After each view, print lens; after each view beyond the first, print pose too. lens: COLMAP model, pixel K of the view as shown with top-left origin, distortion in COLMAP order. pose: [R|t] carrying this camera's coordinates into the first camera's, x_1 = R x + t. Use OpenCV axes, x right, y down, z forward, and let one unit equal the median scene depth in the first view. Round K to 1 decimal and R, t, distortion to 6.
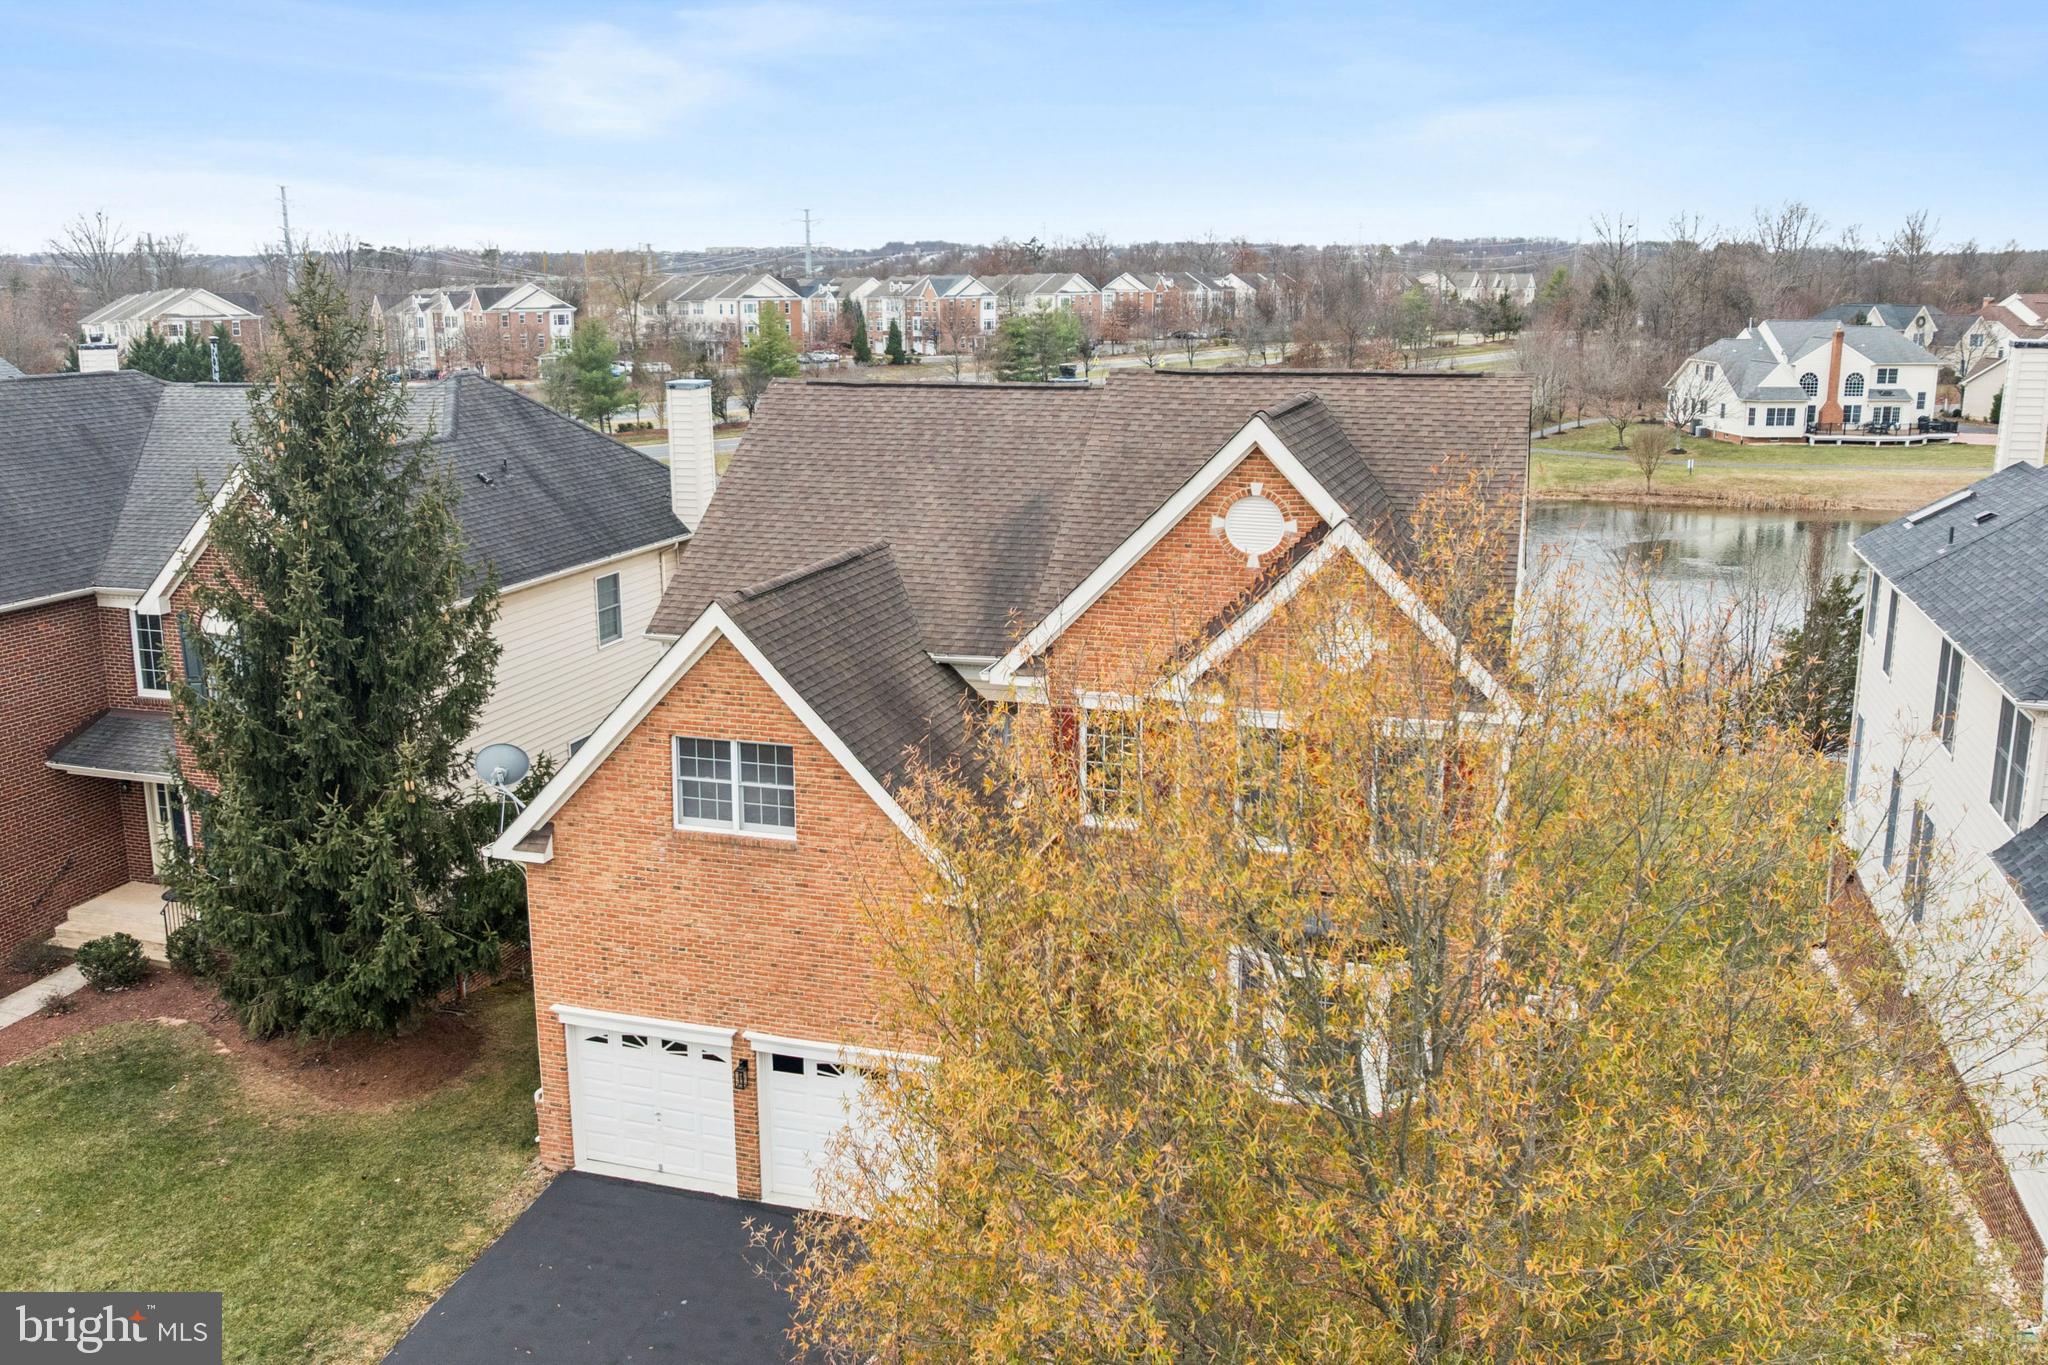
lens RADIAL K [[1713.8, 0, 1024.0], [0, 1713.8, 682.5], [0, 0, 1]] dist [-0.003426, -0.046333]
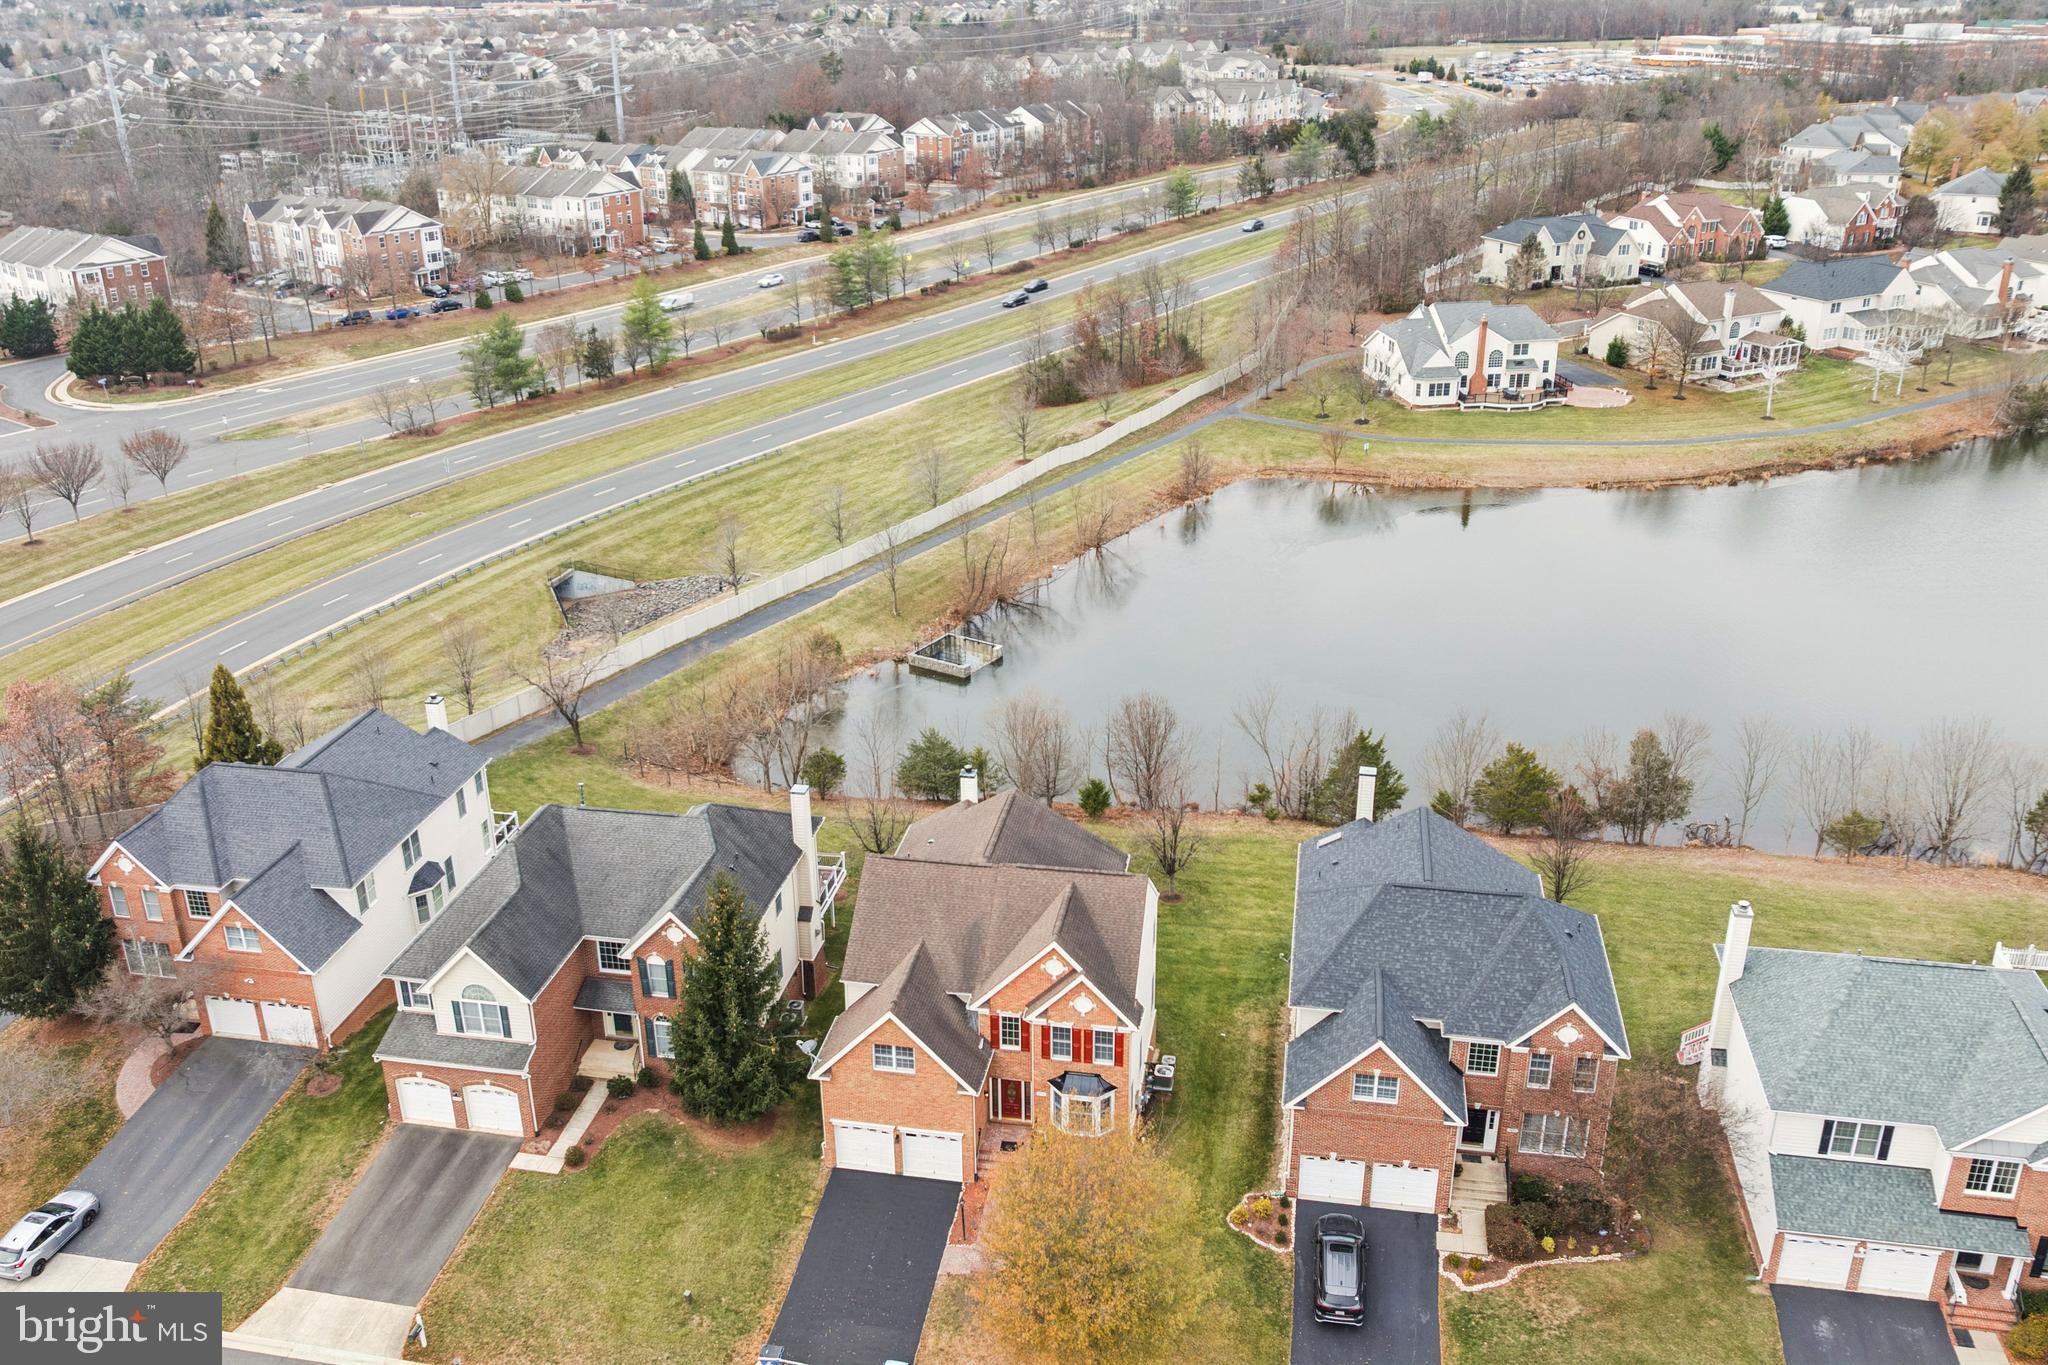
lens RADIAL K [[1645.4, 0, 1027.4], [0, 1645.4, 716.6], [0, 0, 1]] dist [-0.013634, -0.007573]
pose [[0.992424, -0.052451, 0.111099, -0.169724], [0.031059, 0.982025, 0.186178, -0.827500], [-0.118867, -0.181317, 0.976215, -1.392712]]
